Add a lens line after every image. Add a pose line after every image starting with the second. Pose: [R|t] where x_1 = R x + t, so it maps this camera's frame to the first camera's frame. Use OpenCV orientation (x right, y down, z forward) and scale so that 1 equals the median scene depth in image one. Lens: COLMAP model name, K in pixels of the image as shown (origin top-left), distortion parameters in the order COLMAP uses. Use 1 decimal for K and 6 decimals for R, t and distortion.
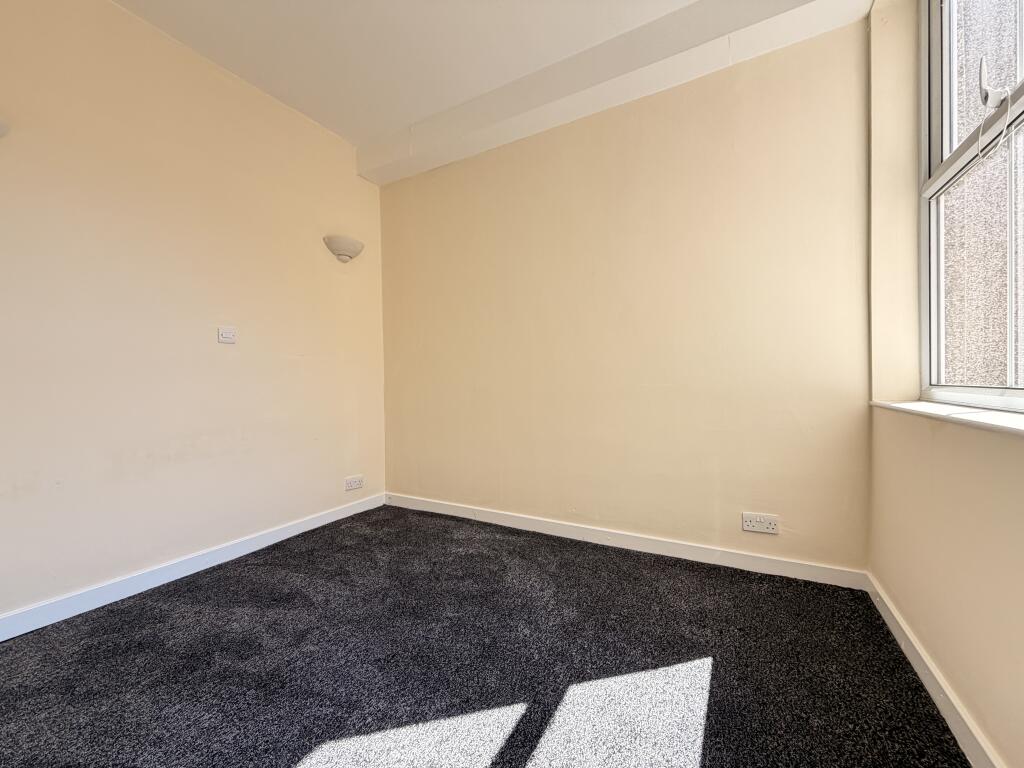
lens RADIAL K [[410.7, 0, 509.8], [0, 410.7, 385.3], [0, 0, 1]] dist [0.000591, 0.000074]
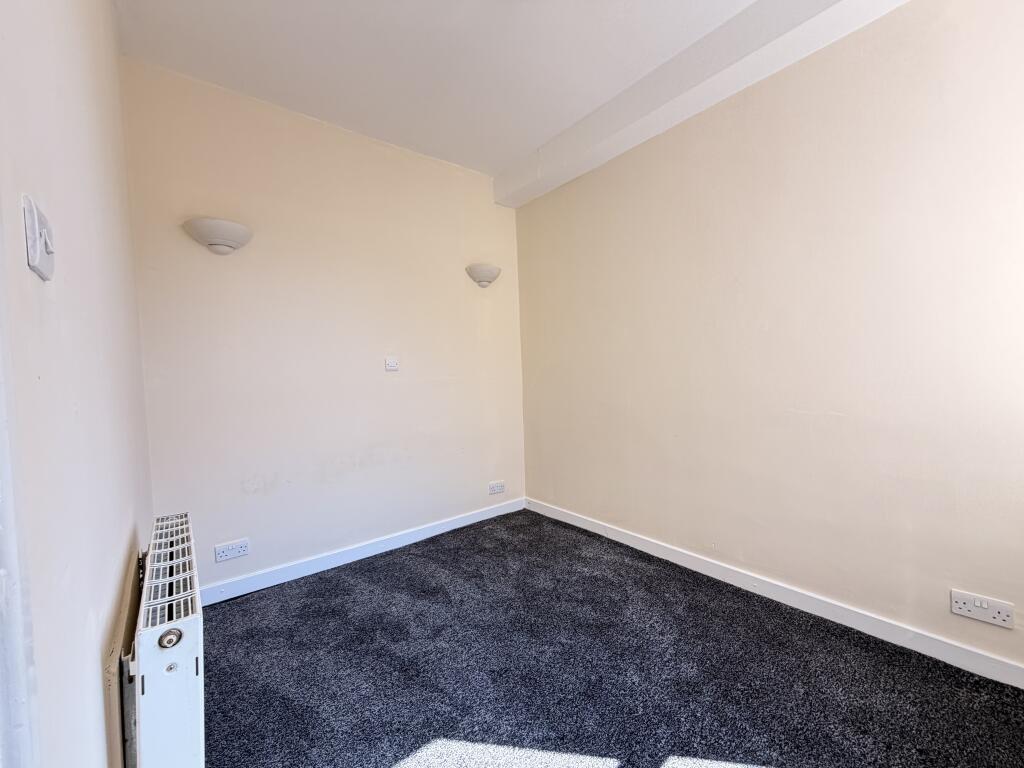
lens RADIAL K [[410.7, 0, 509.8], [0, 410.7, 385.3], [0, 0, 1]] dist [0.000591, 0.000074]
pose [[0.924396, -0.004026, -0.381413, 0.119199], [0.017255, 0.999362, 0.031271, -0.112268], [0.381044, -0.035488, 0.923876, 0.009759]]
